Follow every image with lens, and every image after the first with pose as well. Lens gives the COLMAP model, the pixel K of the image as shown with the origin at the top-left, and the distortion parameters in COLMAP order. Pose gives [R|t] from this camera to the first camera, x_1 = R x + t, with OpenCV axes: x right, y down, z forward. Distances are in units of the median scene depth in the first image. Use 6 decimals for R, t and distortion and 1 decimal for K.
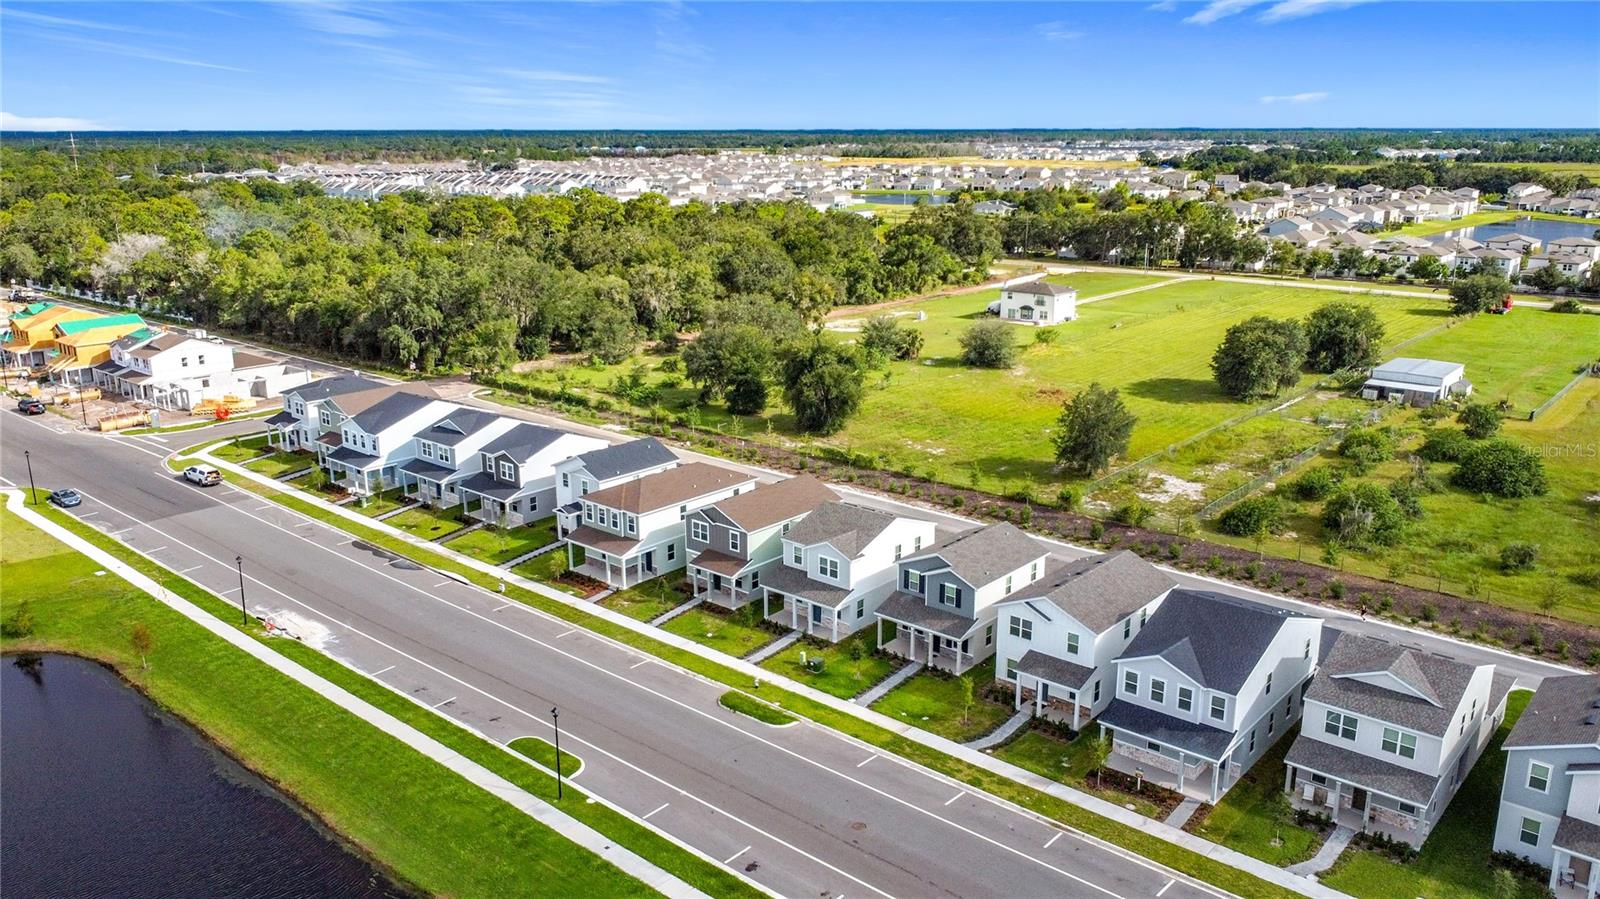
lens RADIAL K [[1217.7, 0, 801.4], [0, 1217.7, 450.4], [0, 0, 1]] dist [0.007867, -0.006203]
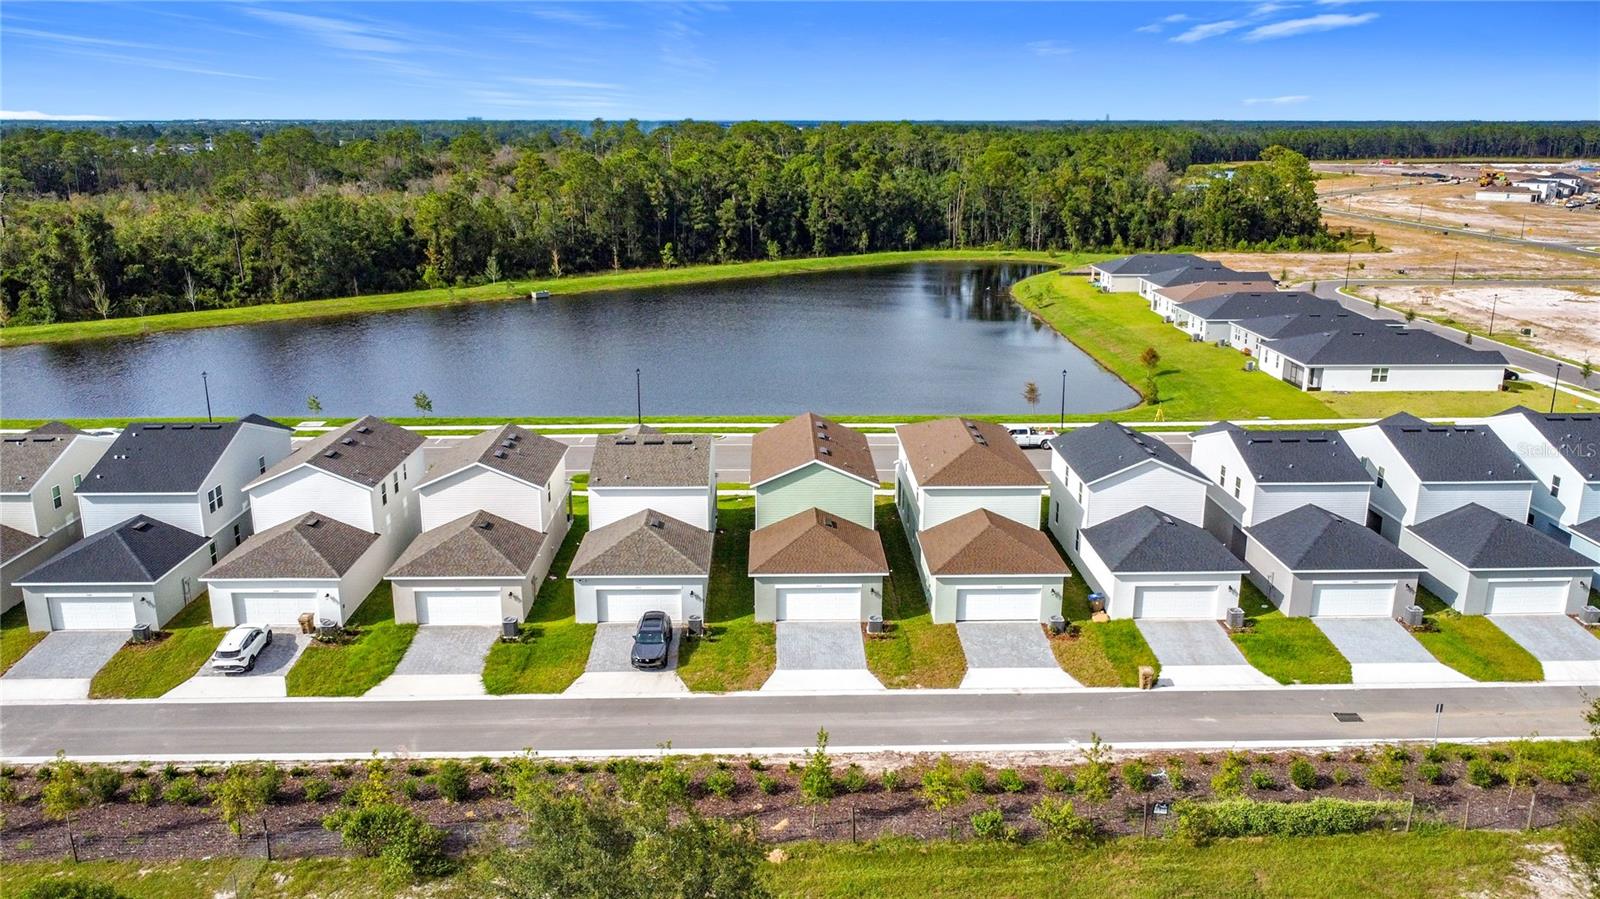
lens RADIAL K [[1207.8, 0, 784.9], [0, 1207.8, 448.6], [0, 0, 1]] dist [0.003306, -0.007825]
pose [[-0.748904, 0.175984, -0.638884, 0.404387], [-0.169375, 0.881238, 0.441284, -0.253248], [0.640667, 0.438691, -0.630156, 1.275155]]
